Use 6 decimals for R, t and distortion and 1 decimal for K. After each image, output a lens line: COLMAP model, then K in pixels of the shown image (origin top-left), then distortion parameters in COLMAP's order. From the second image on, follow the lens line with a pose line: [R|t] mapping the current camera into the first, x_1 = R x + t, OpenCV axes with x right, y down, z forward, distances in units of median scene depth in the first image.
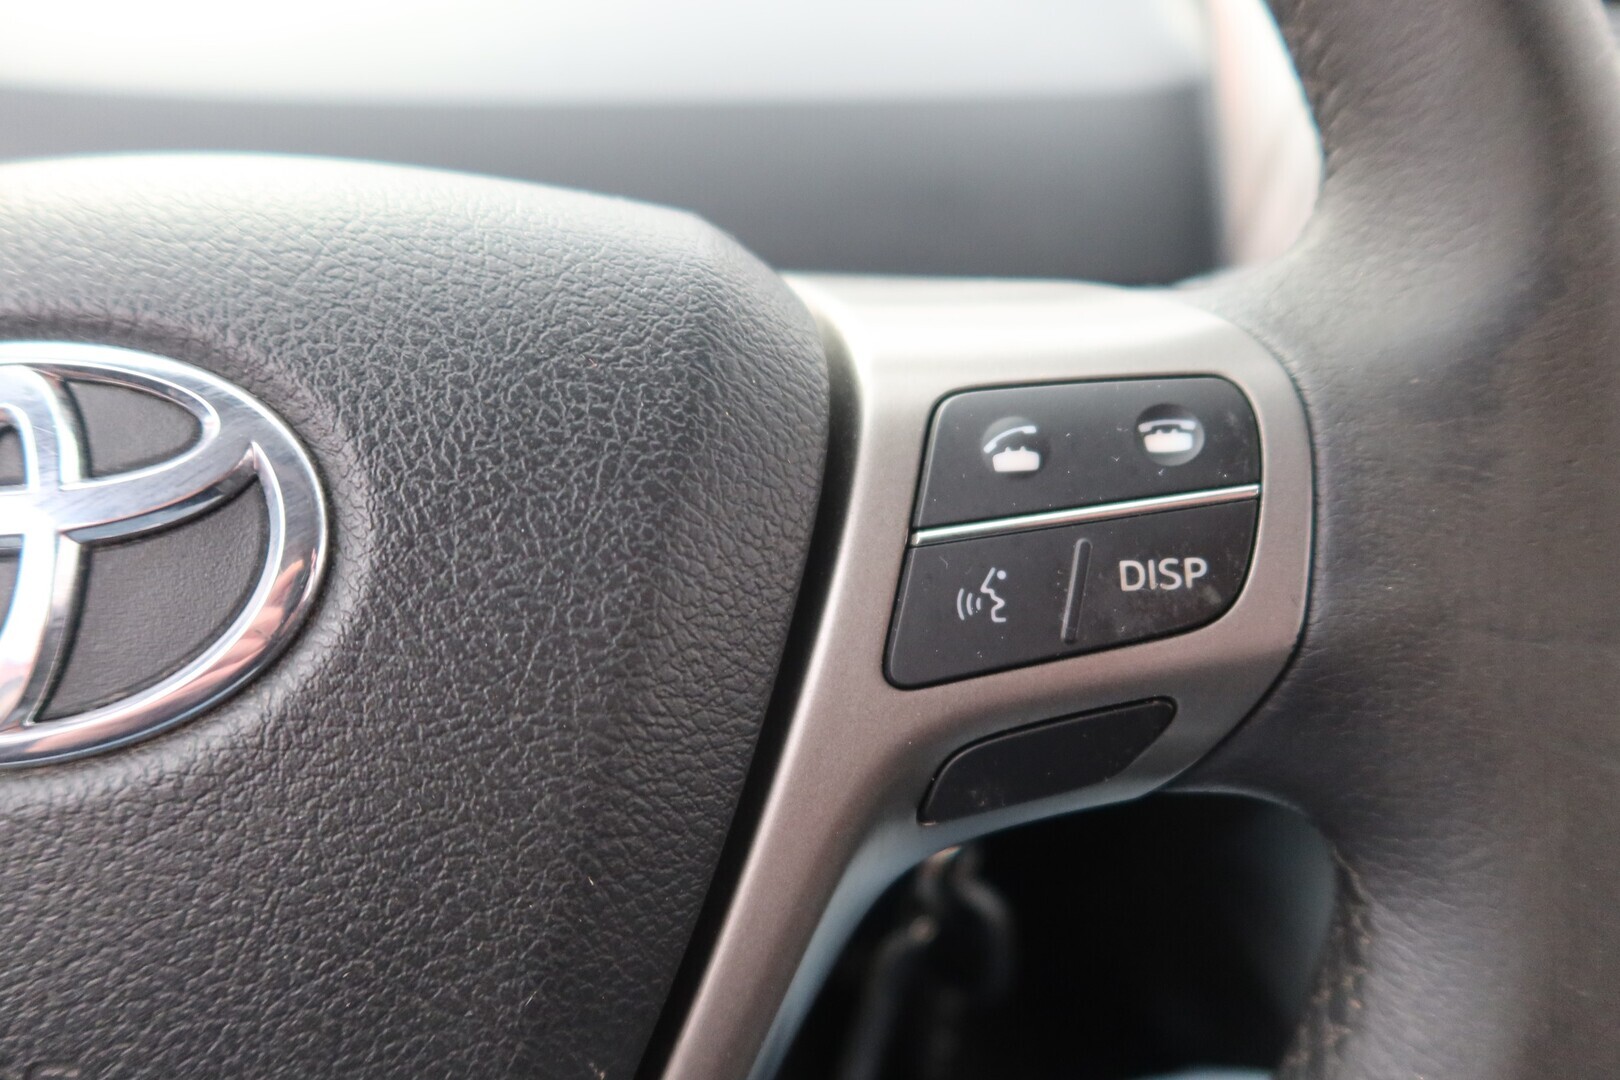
lens RADIAL K [[1206.7, 0, 810.0], [0, 1206.7, 540.0], [0, 0, 1]] dist [-0.002664, -0.000101]
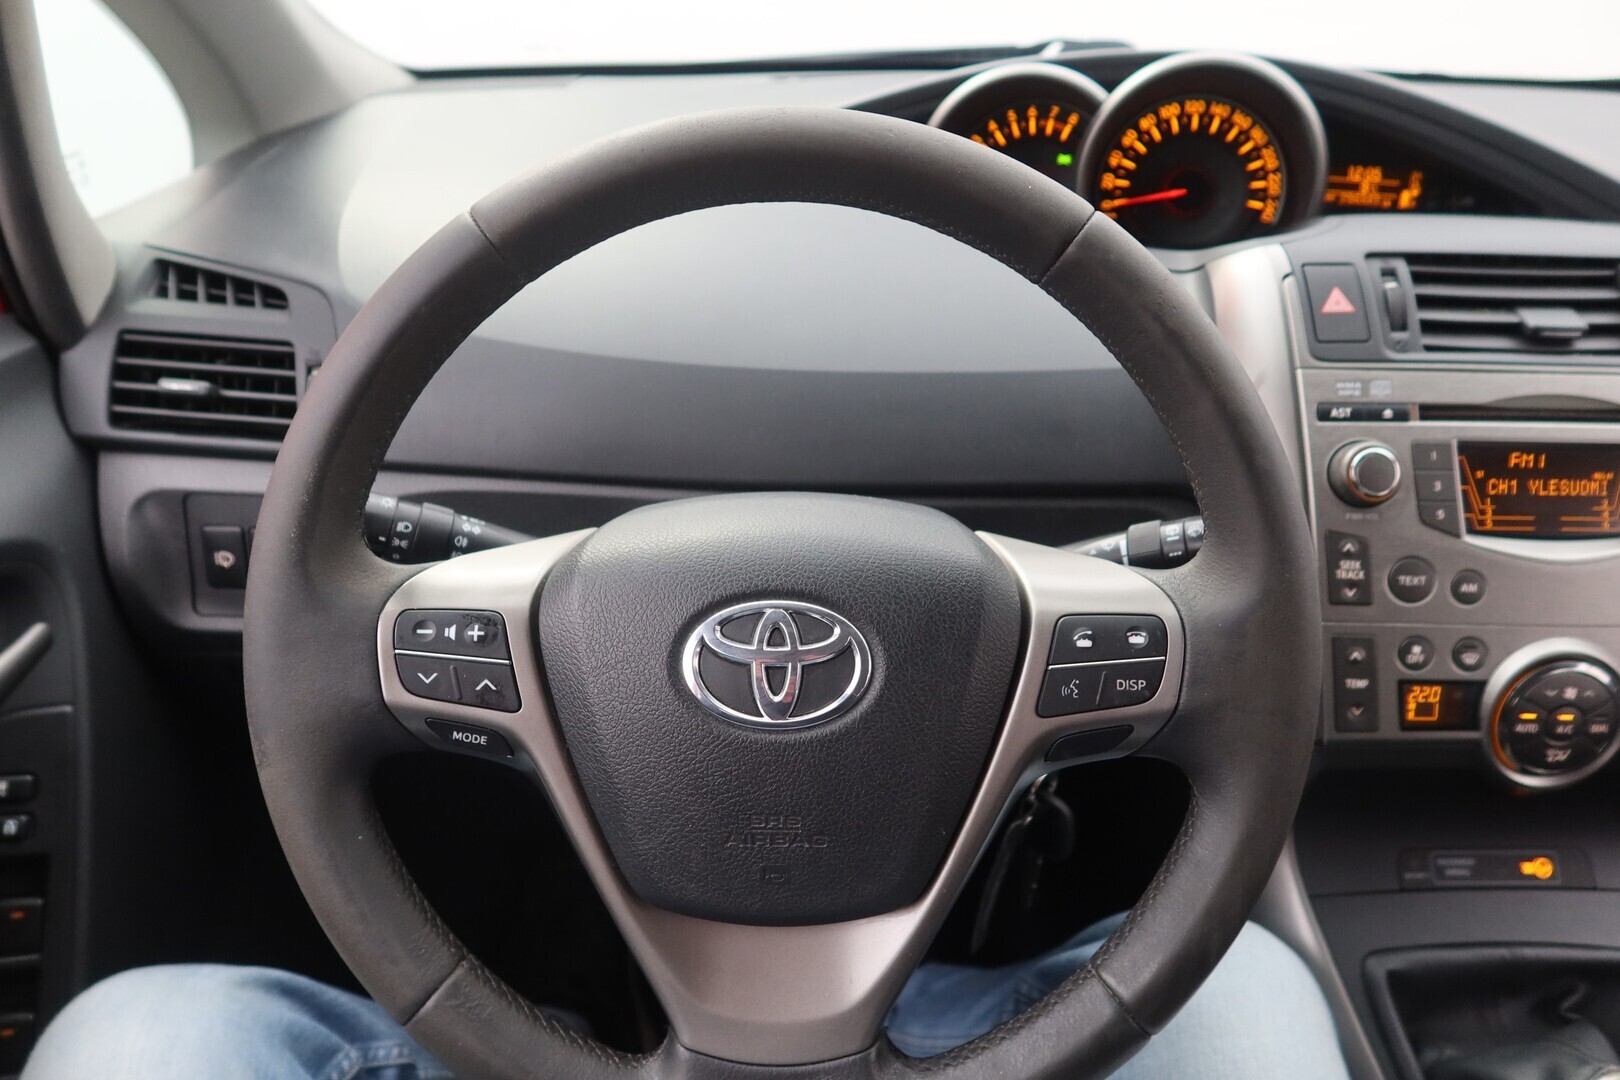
lens RADIAL K [[1206.7, 0, 810.0], [0, 1206.7, 540.0], [0, 0, 1]] dist [-0.002664, -0.000101]
pose [[0.996655, 0.044421, -0.068601, -0.319476], [-0.040469, 0.997498, 0.057962, -0.477238], [0.071005, -0.054992, 0.995959, -2.054382]]
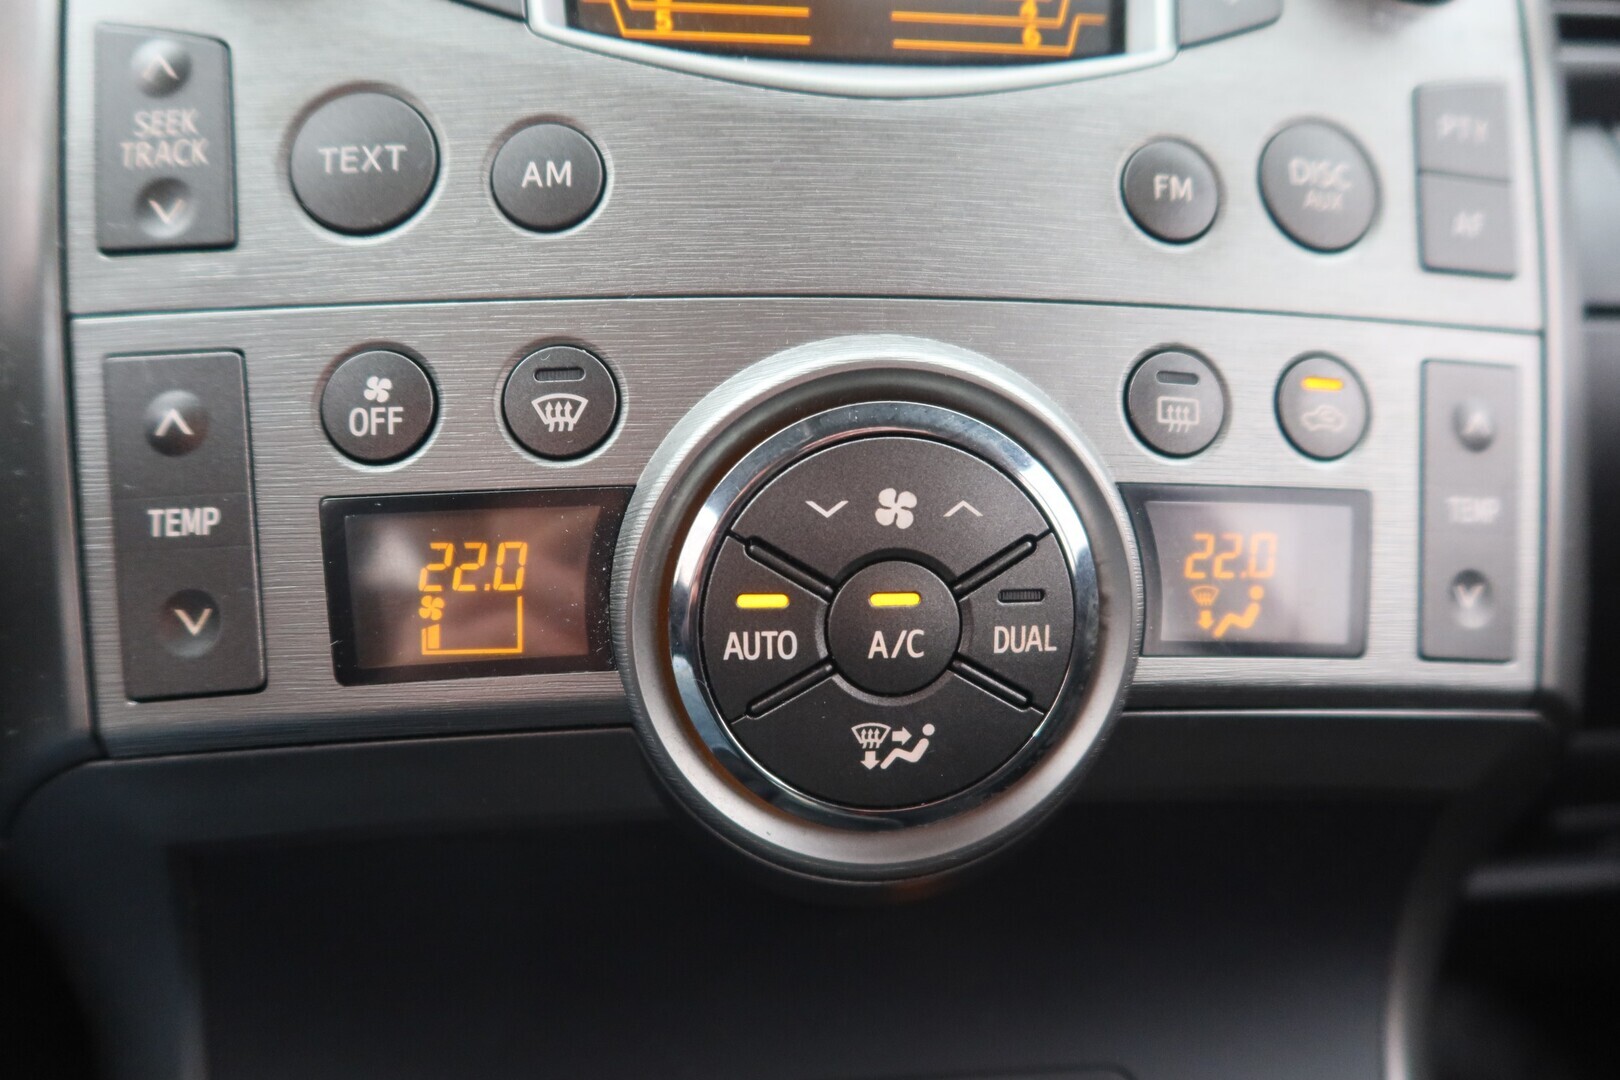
lens RADIAL K [[1206.7, 0, 810.0], [0, 1206.7, 540.0], [0, 0, 1]] dist [-0.002664, -0.000101]
pose [[0.999844, 0.003798, 0.017259, 1.811927], [-0.001903, 0.994096, -0.108488, 0.298751], [-0.017569, 0.108438, 0.993948, 0.922591]]
